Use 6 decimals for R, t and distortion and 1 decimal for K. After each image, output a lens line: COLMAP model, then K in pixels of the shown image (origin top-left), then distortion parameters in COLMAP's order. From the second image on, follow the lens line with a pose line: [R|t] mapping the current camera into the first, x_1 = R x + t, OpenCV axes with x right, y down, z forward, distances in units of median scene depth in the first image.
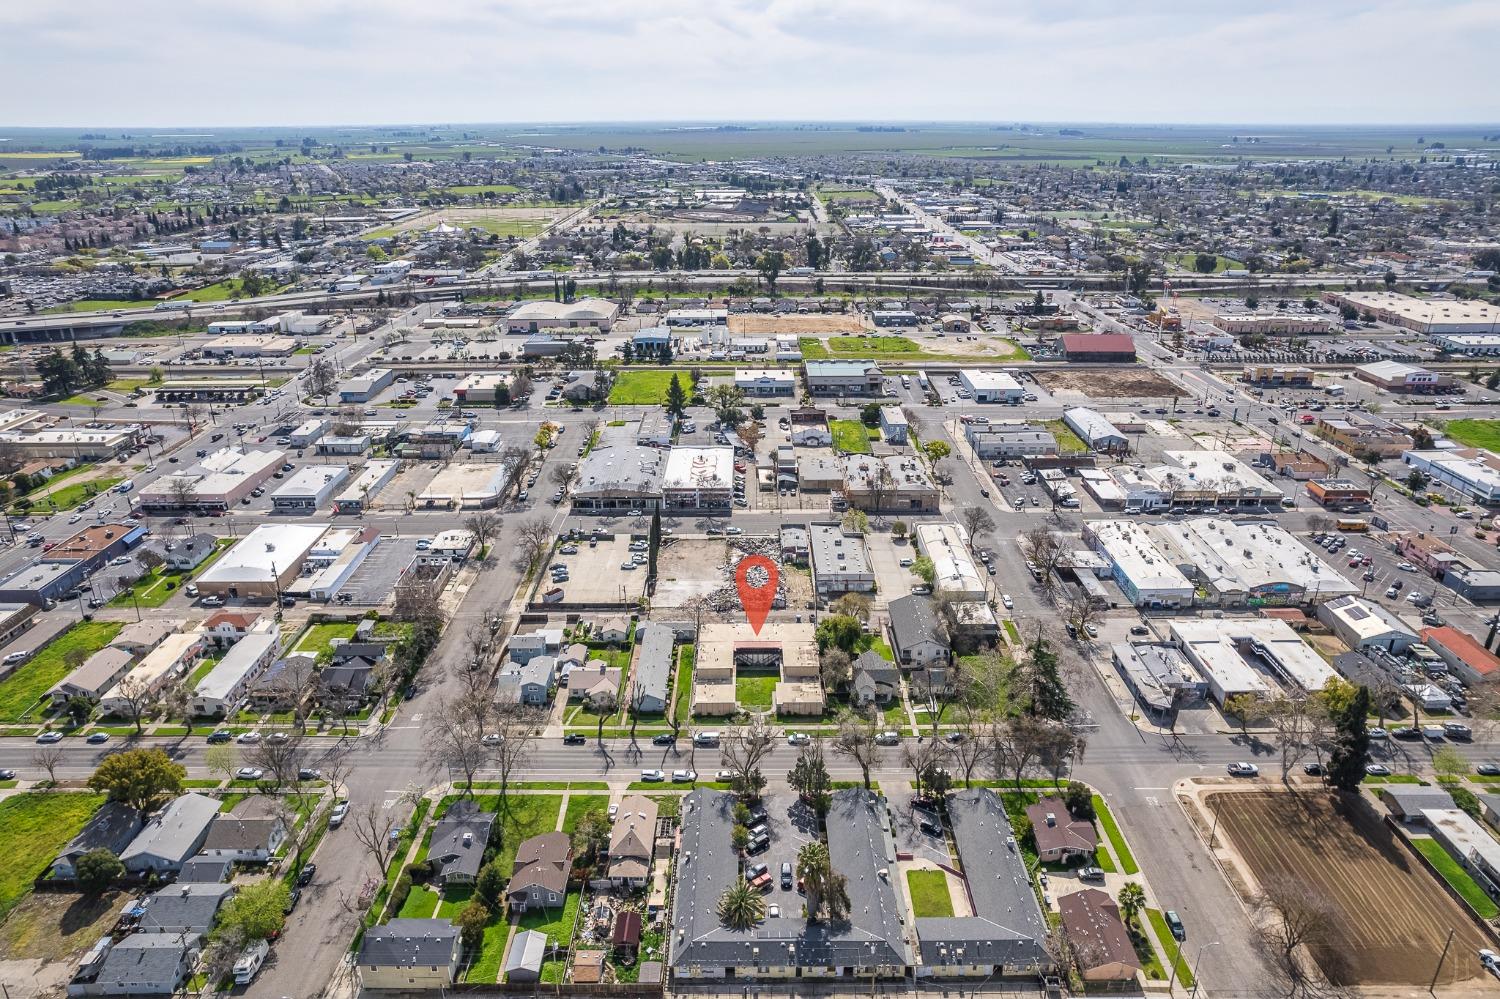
lens RADIAL K [[958.3, 0, 750.0], [0, 958.3, 499.5], [0, 0, 1]] dist [-0.040041, 0.003997]
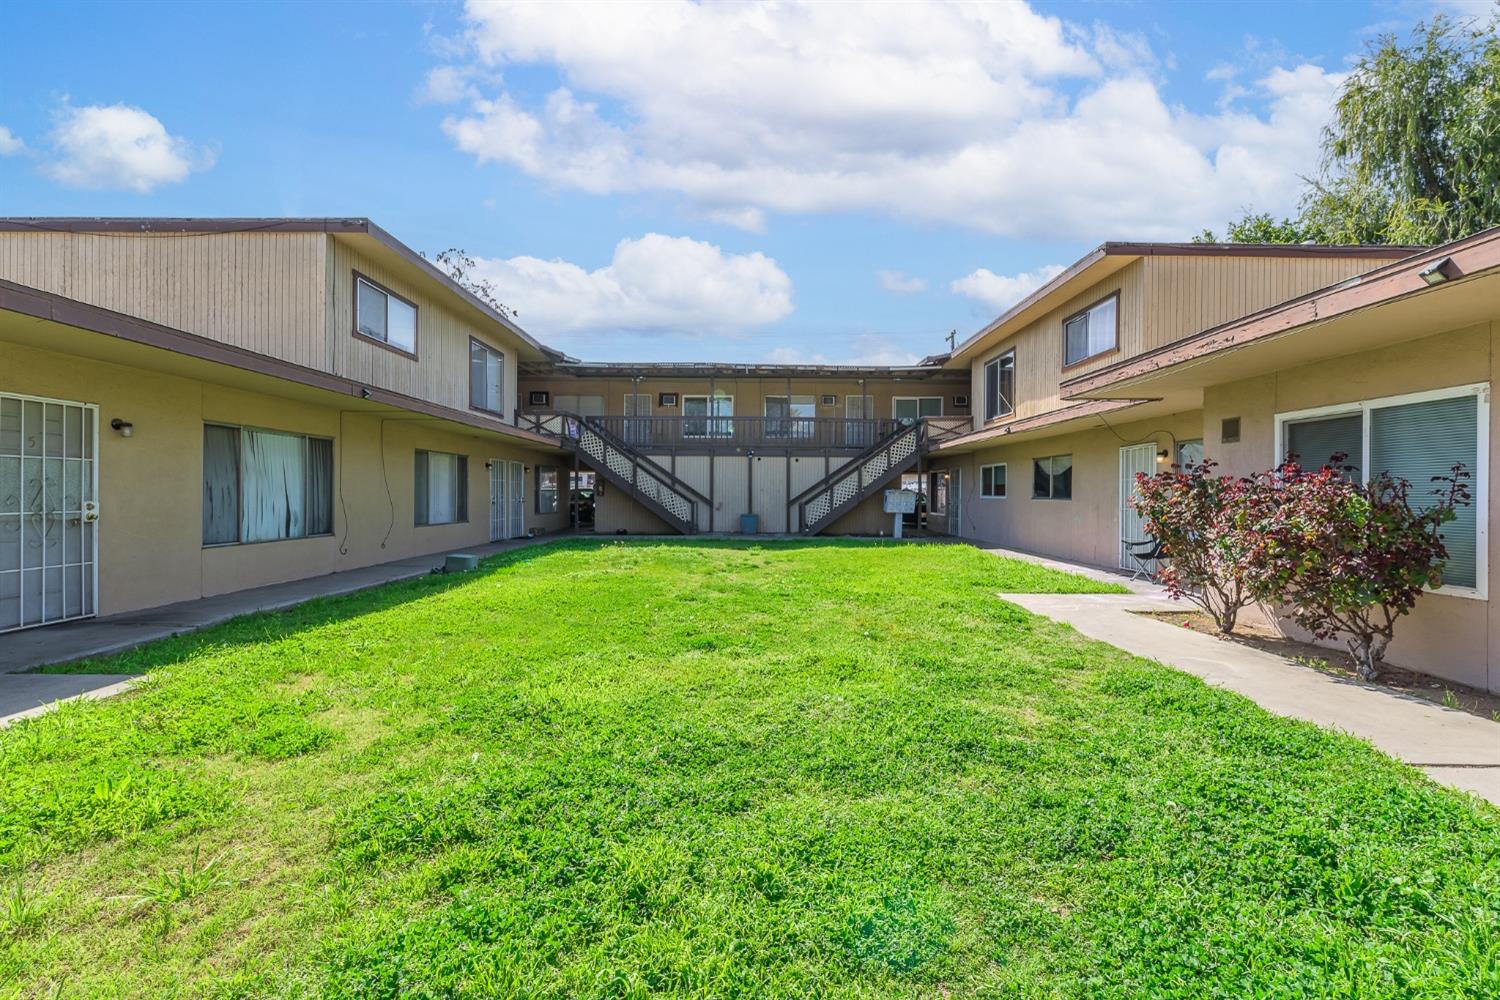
lens RADIAL K [[643.8, 0, 746.5], [0, 643.8, 494.4], [0, 0, 1]] dist [0.001478, 0.000292]
pose [[0.999941, 0.010492, -0.002689, 0.008092], [-0.010748, 0.930747, -0.365506, 0.199328], [-0.001332, 0.365514, 0.930805, 0.915596]]
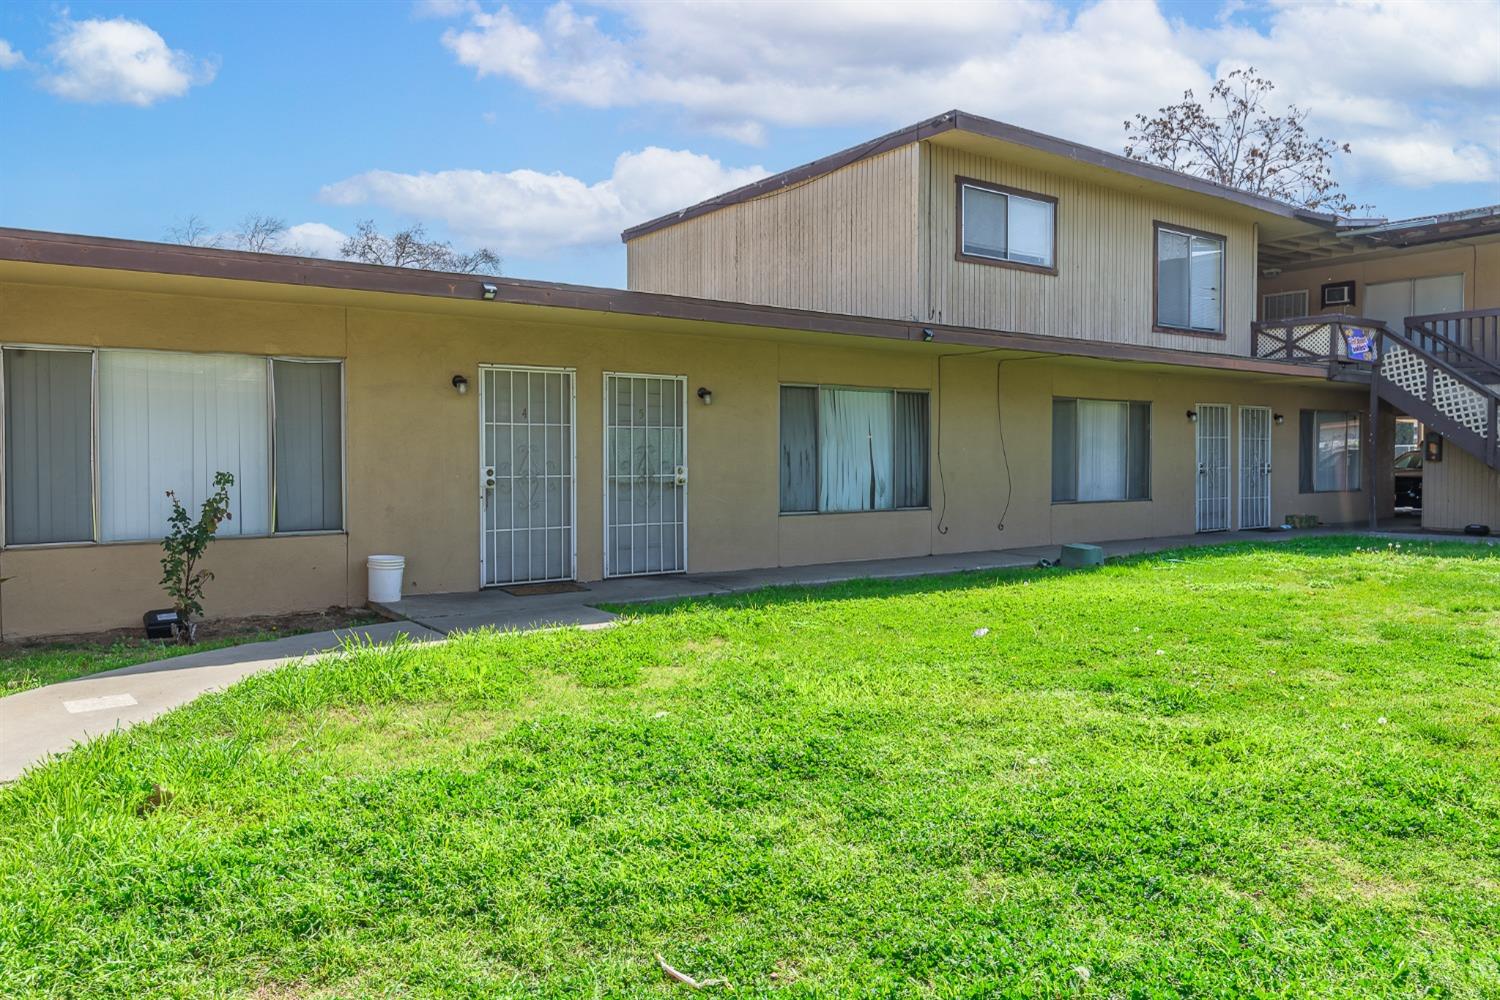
lens RADIAL K [[1037.8, 0, 754.9], [0, 1037.8, 478.0], [0, 0, 1]] dist [-0.004237, -0.001172]
pose [[0.588779, 0.023641, -0.807948, 0.020706], [-0.300268, 0.934439, -0.191473, 0.198531], [0.750452, 0.355337, 0.557277, 0.917363]]
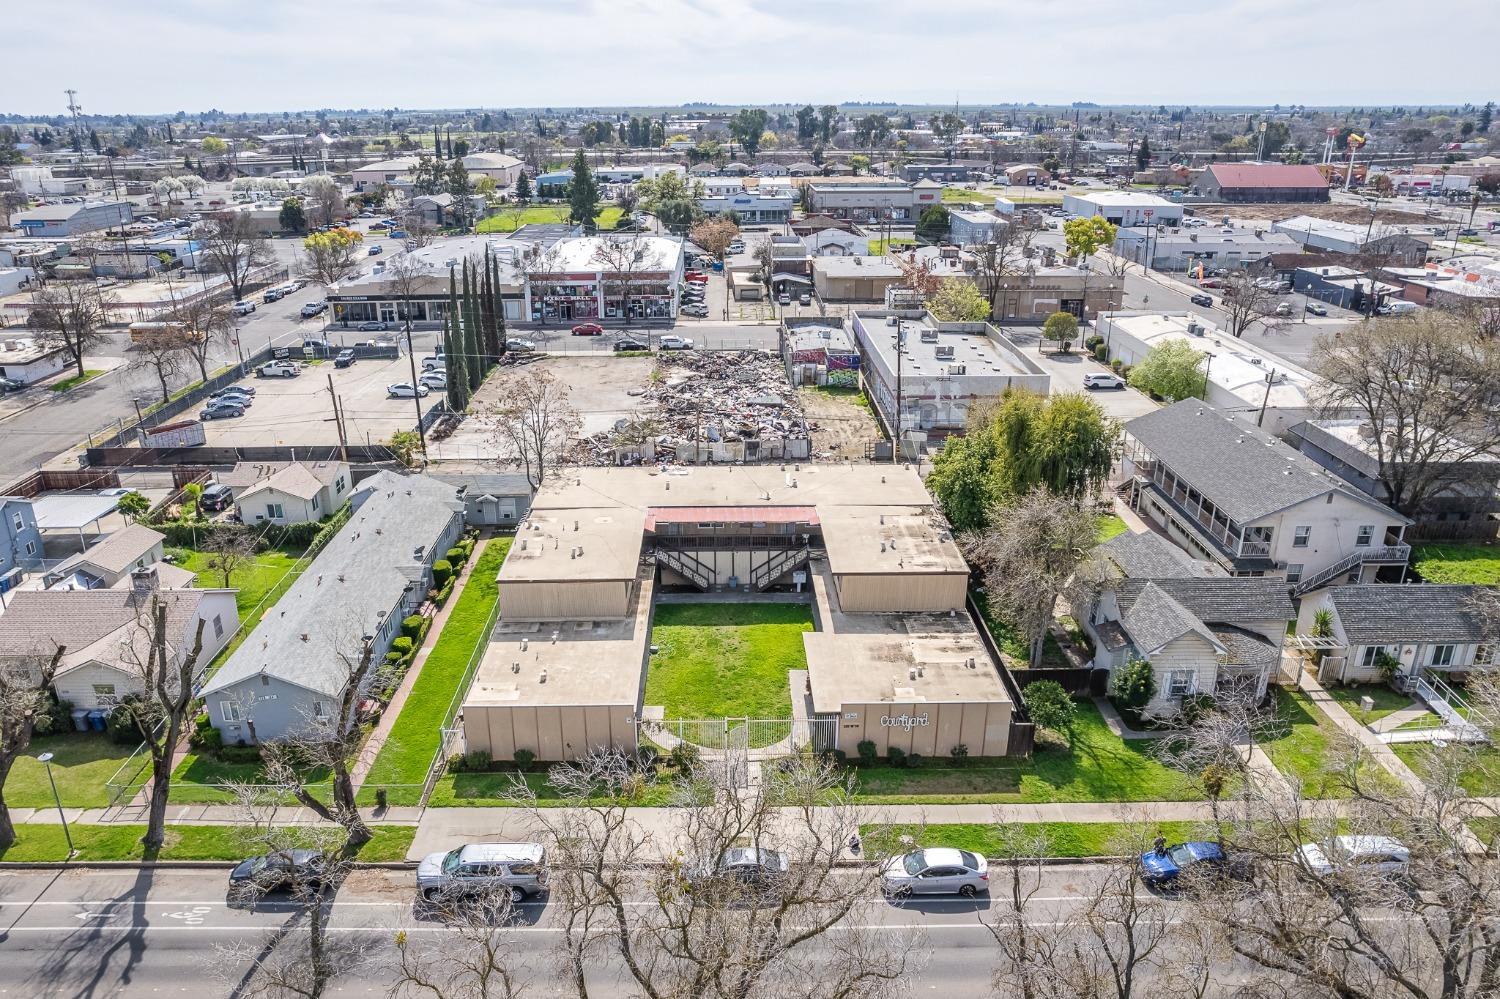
lens RADIAL K [[1084.6, 0, 722.2], [0, 1084.6, 505.4], [0, 0, 1]] dist [-0.035315, 0.005350]
pose [[0.999998, -0.001935, 0.000349, 0.004983], [0.001942, 0.999793, -0.020239, 0.154131], [-0.000310, 0.020240, 0.999795, 0.671574]]
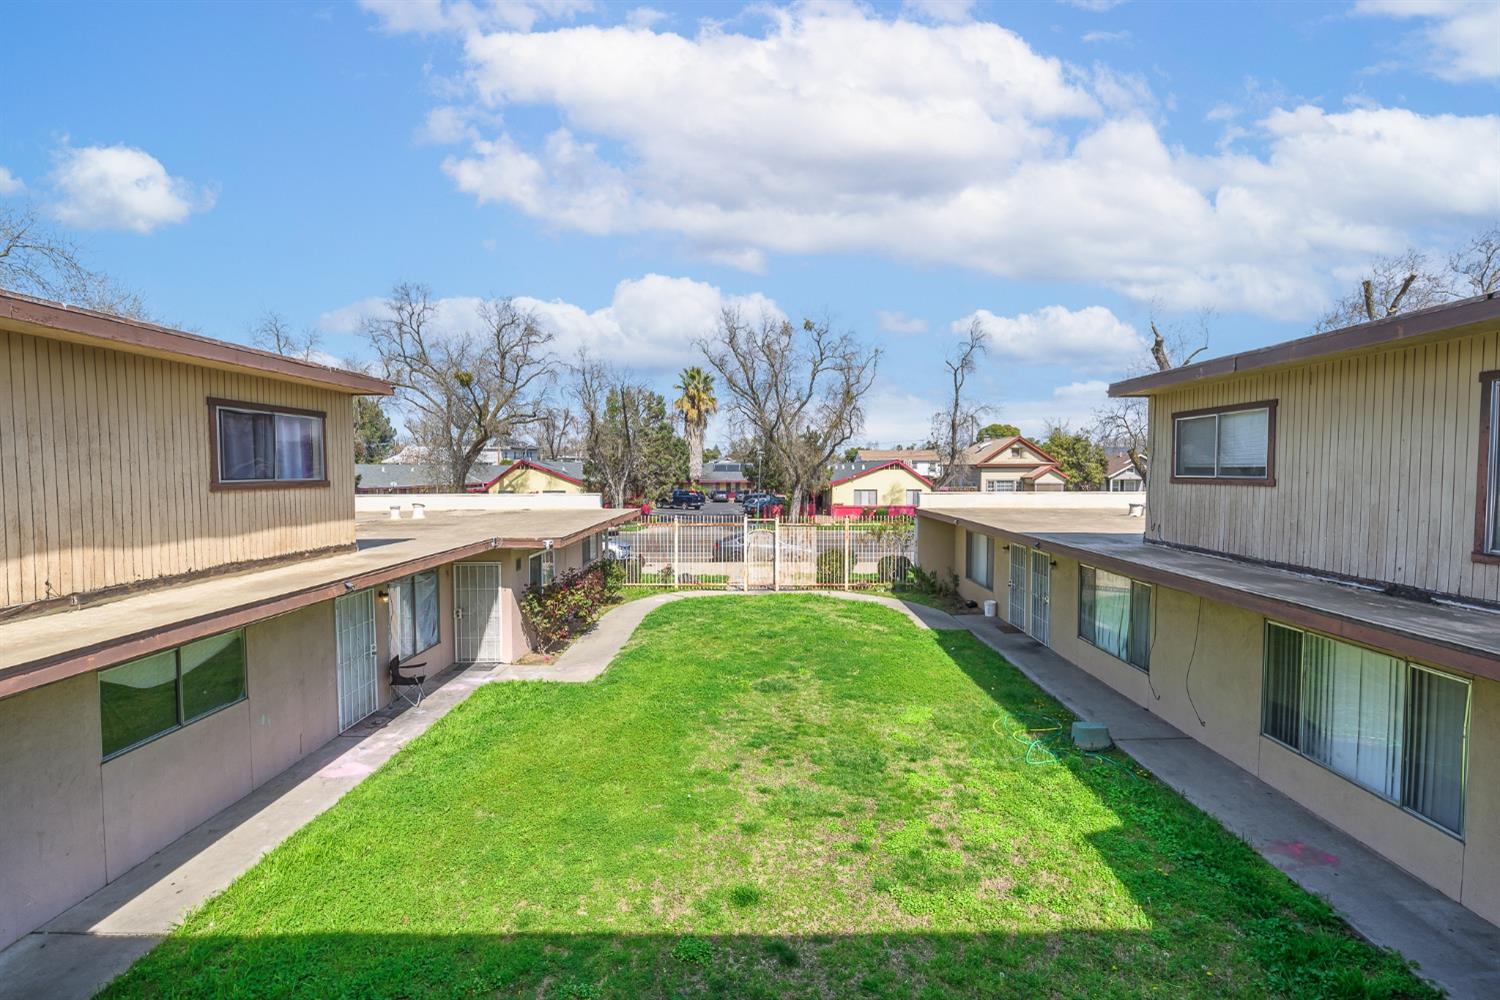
lens RADIAL K [[645.1, 0, 755.5], [0, 645.1, 495.9], [0, 0, 1]] dist [0.002140, 0.000145]
pose [[-0.999985, 0.005198, 0.001685, 0.008403], [0.005432, 0.912269, 0.409556, 0.155013], [0.000592, 0.409559, -0.912283, 0.994834]]
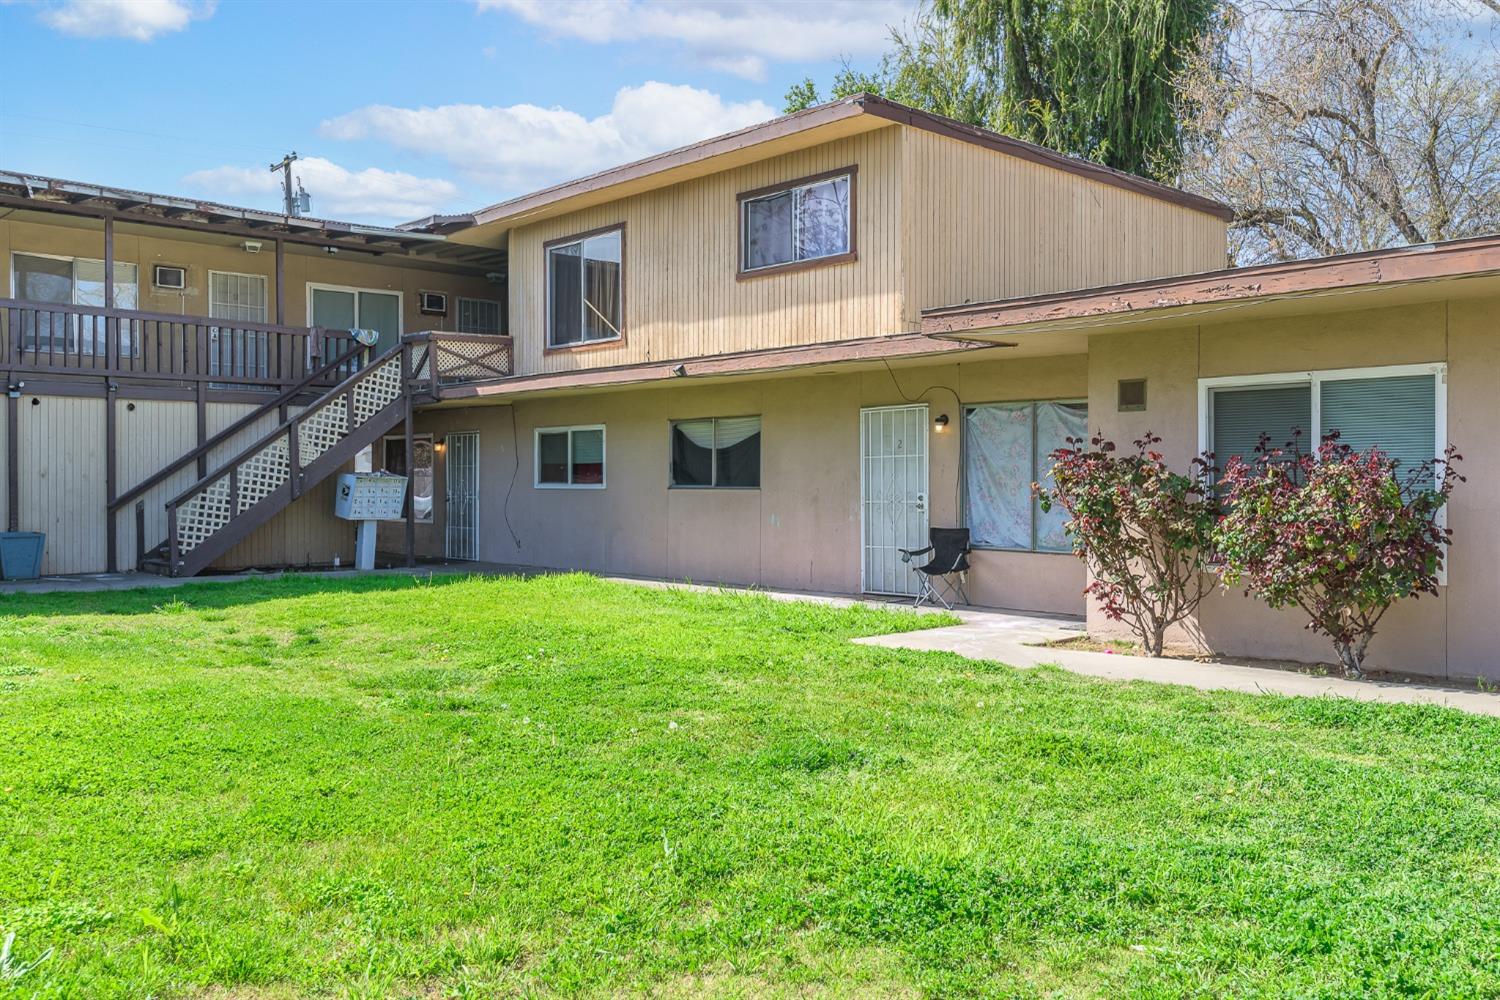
lens RADIAL K [[1285.6, 0, 757.6], [0, 1285.6, 483.1], [0, 0, 1]] dist [-0.001738, -0.001502]
pose [[0.739051, 0.001882, 0.673646, -0.010221], [0.246113, 0.930115, -0.272607, 0.197487], [-0.627082, 0.367264, 0.686940, 0.920402]]
